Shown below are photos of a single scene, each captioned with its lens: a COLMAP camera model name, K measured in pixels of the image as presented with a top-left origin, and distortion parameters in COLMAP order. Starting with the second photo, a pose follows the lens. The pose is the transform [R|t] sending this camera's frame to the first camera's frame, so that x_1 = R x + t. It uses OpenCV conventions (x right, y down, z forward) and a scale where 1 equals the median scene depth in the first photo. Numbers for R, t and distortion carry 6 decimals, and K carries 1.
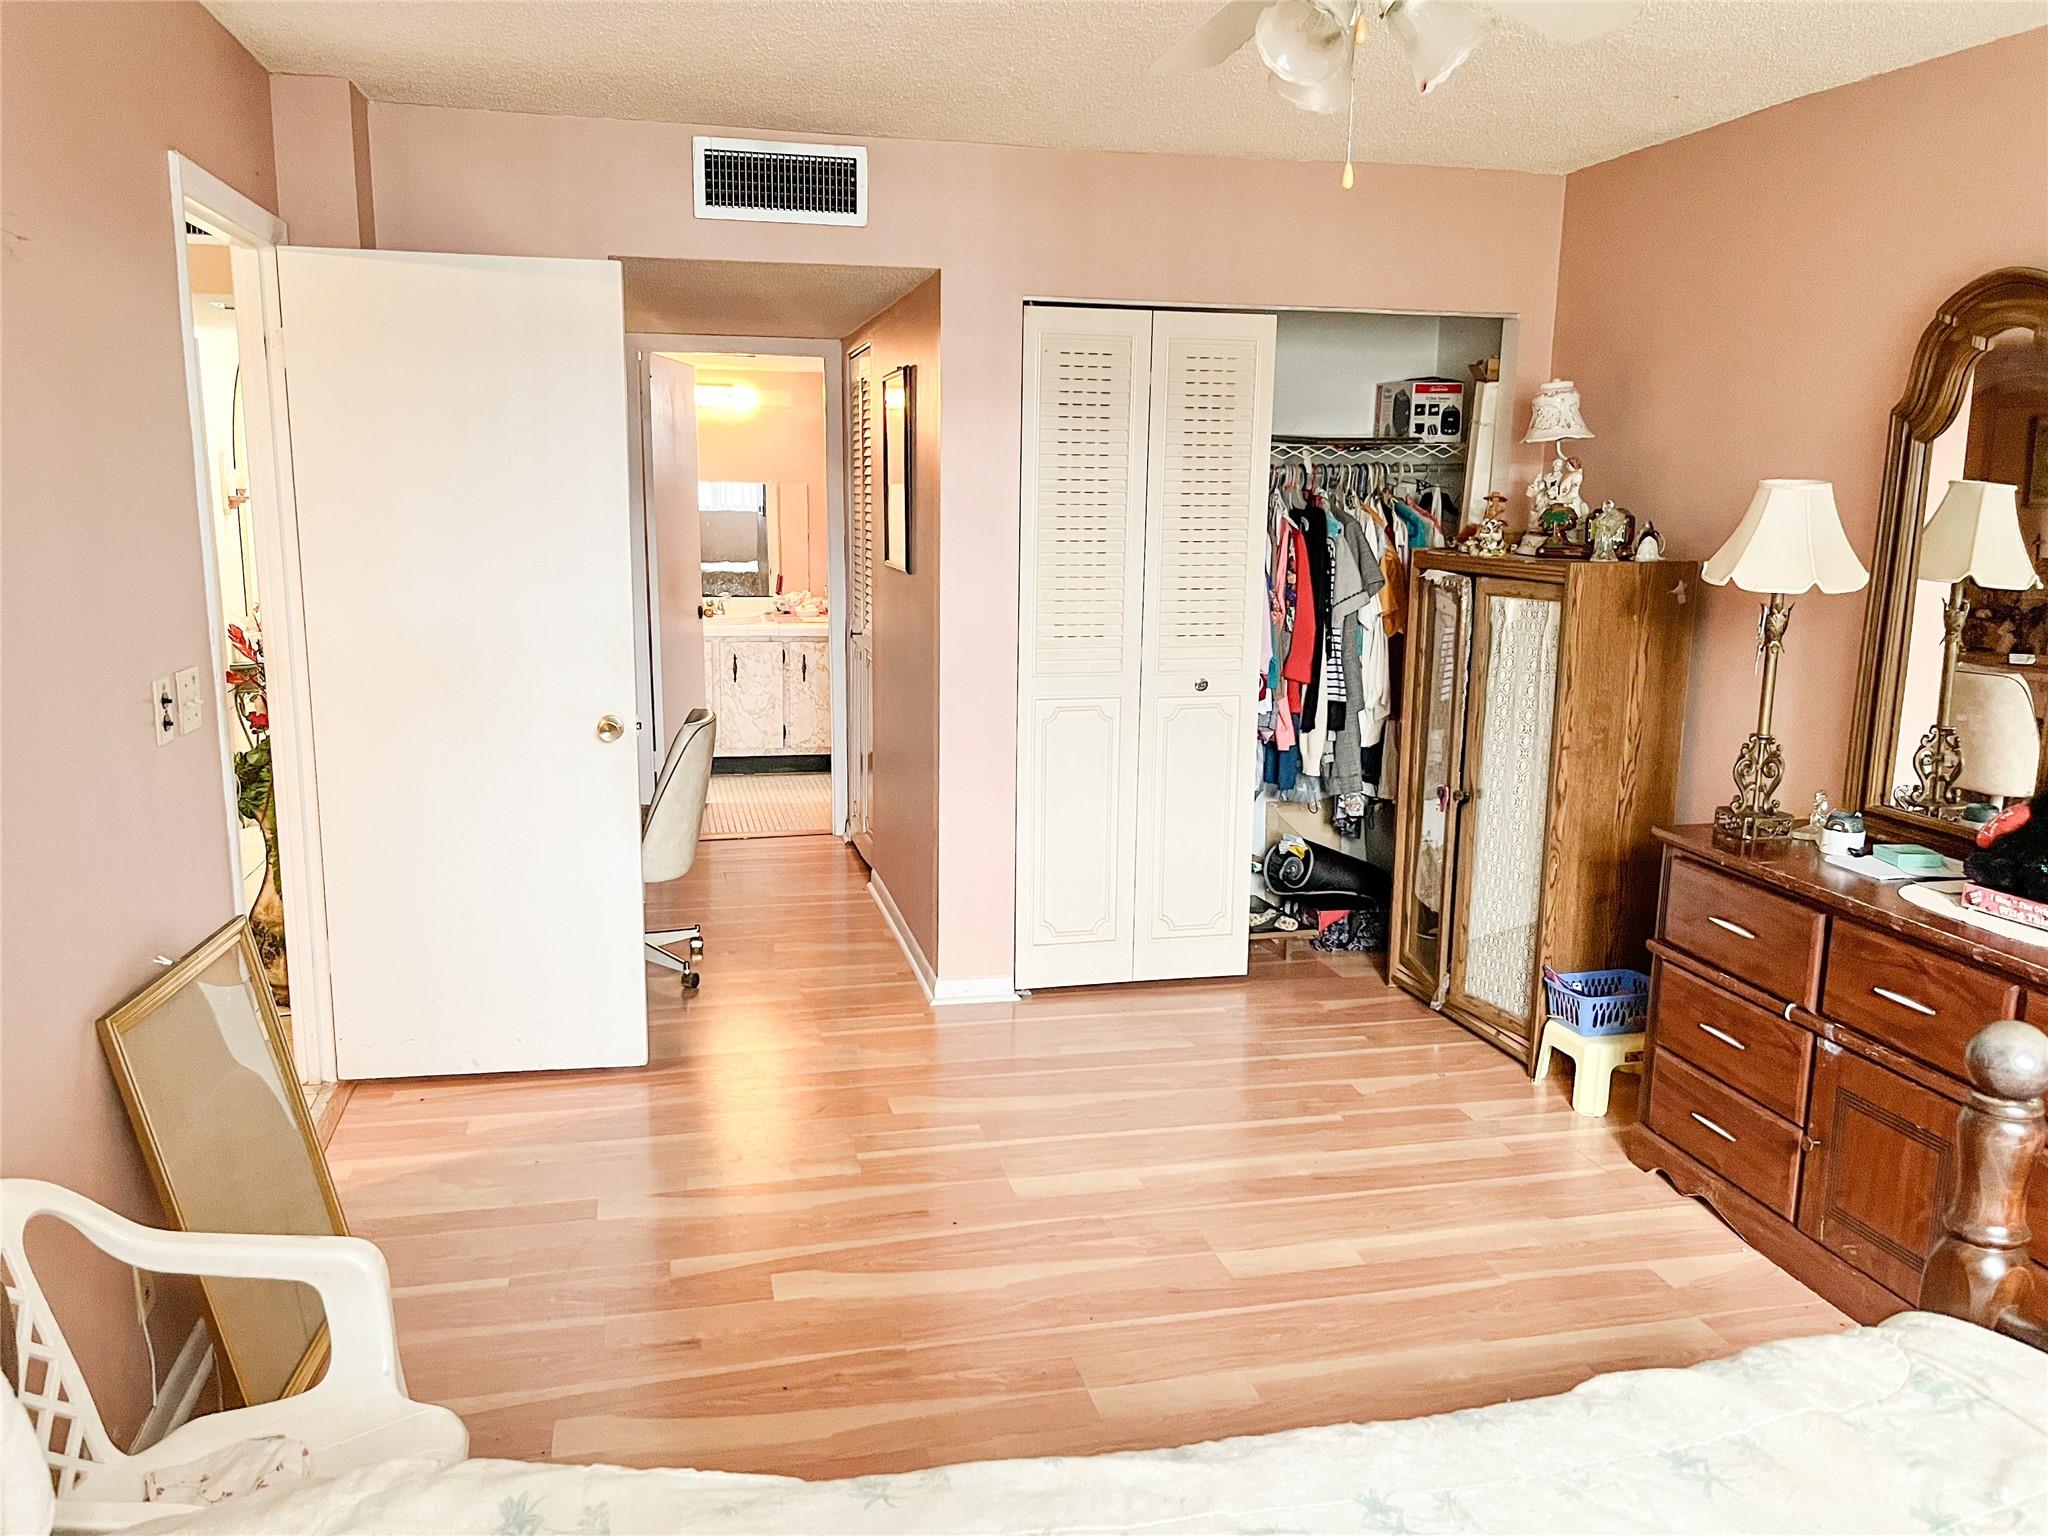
lens RADIAL K [[1554.4, 0, 1021.4], [0, 1554.4, 768.8], [0, 0, 1]] dist [0.003741, -0.001698]
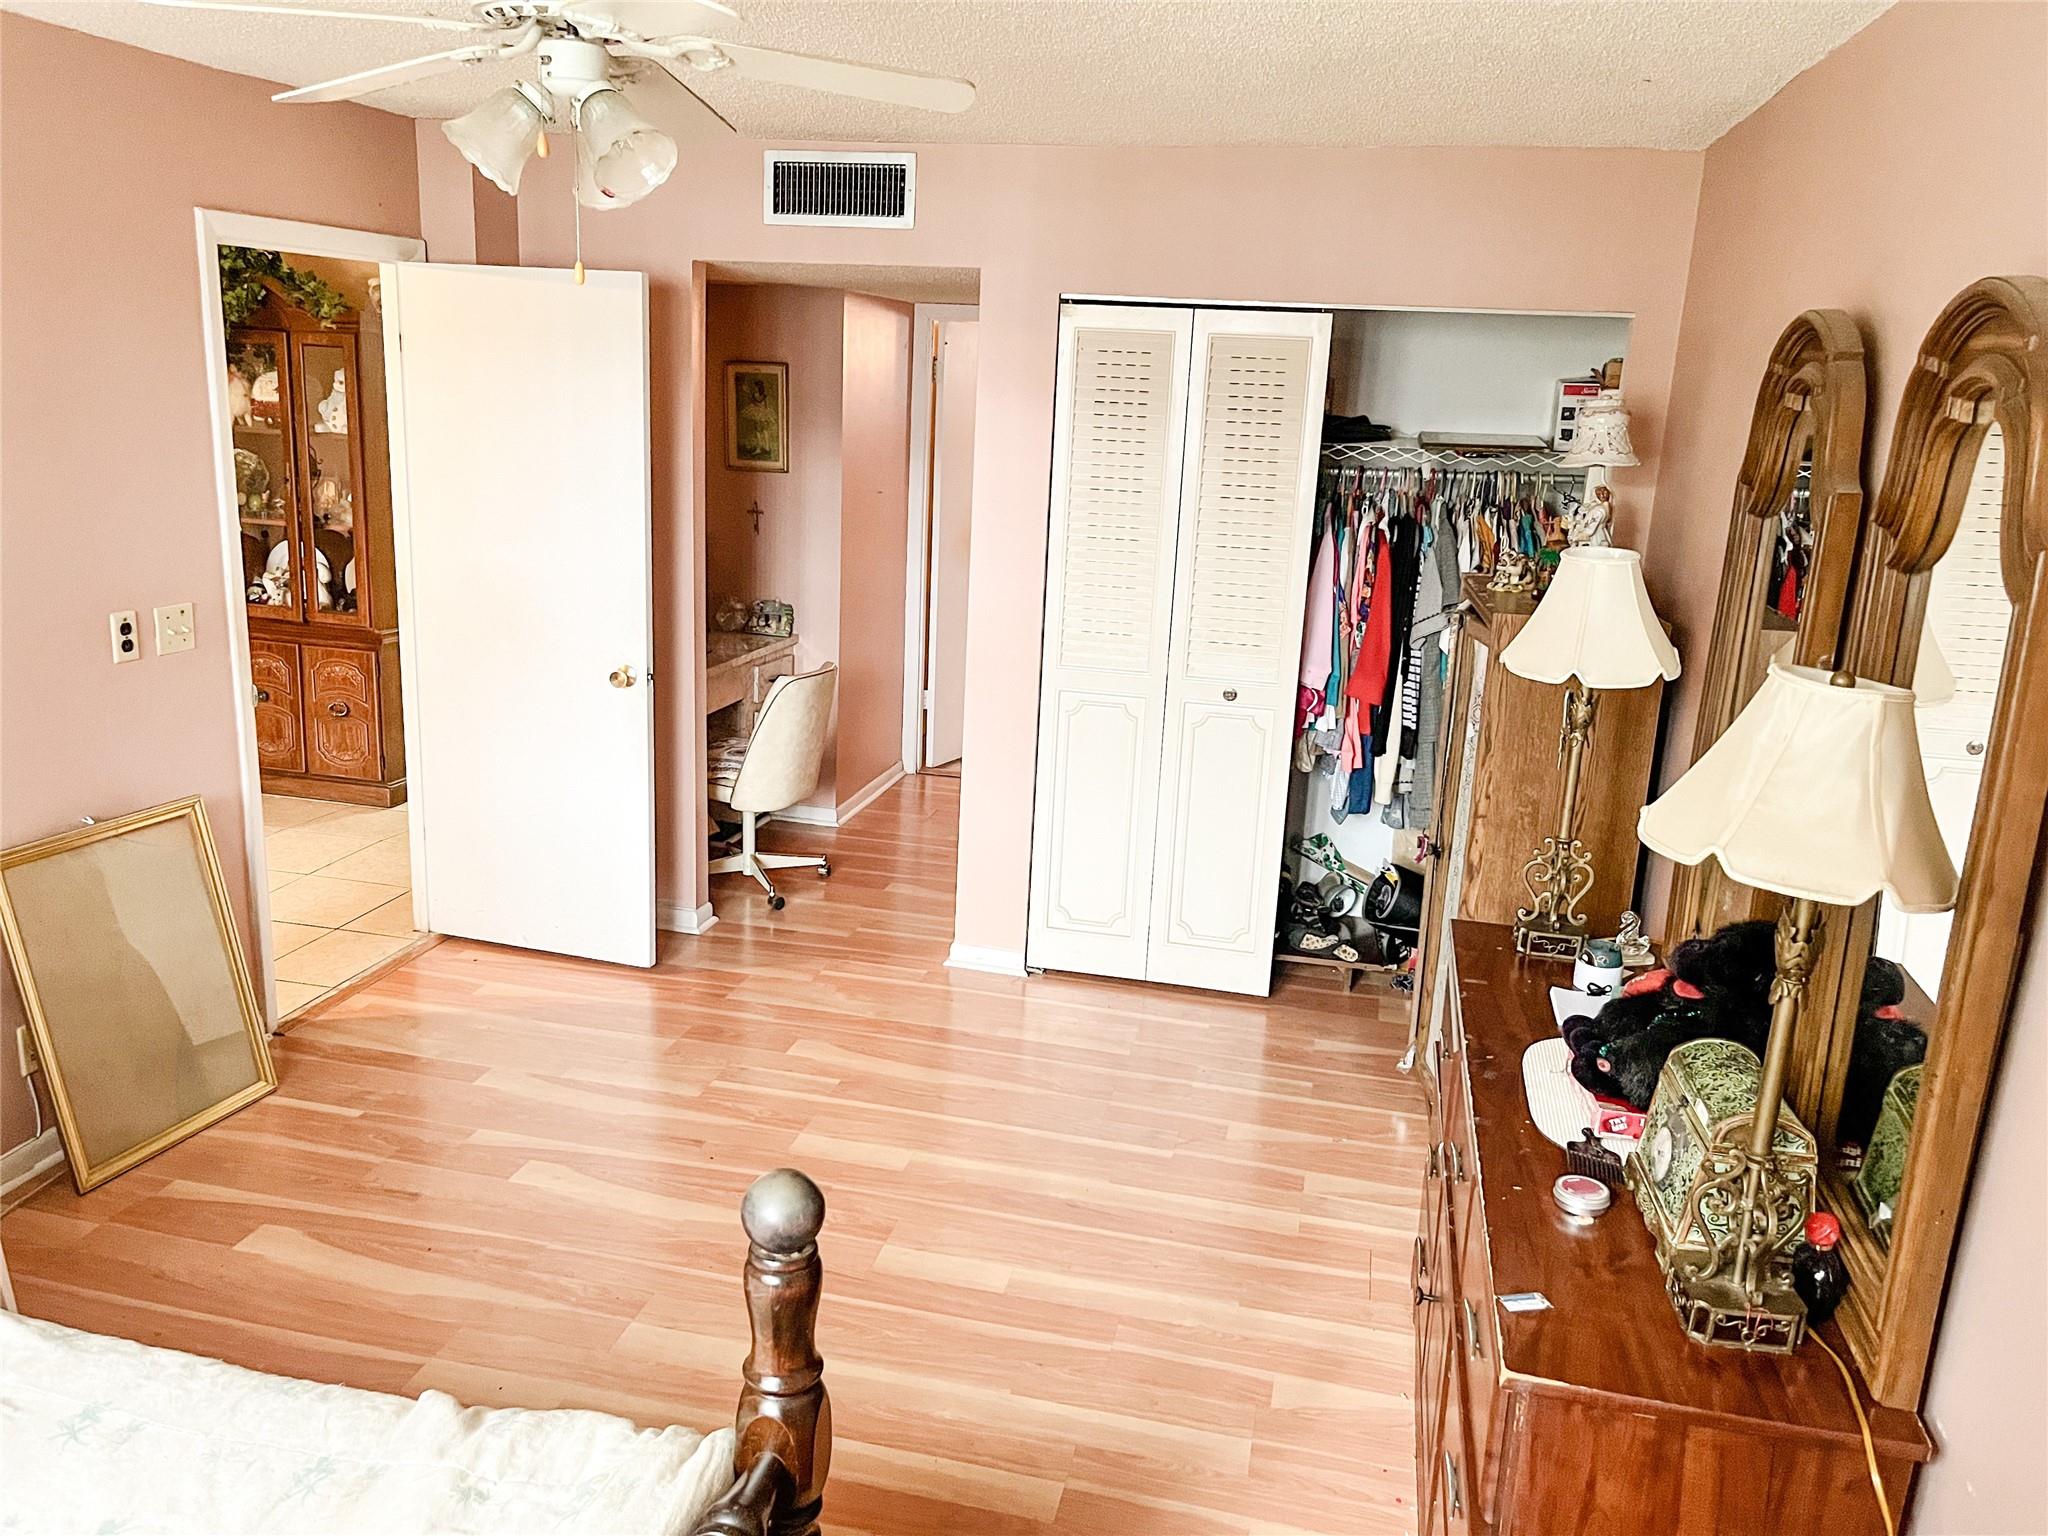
lens RADIAL K [[1554.4, 0, 1020.5], [0, 1554.4, 764.9], [0, 0, 1]] dist [0.003741, -0.001698]
pose [[0.896059, 0.135854, -0.422638, 0.443287], [-0.116399, 0.990615, 0.071641, -0.069413], [0.428404, -0.015000, 0.903463, 0.069070]]
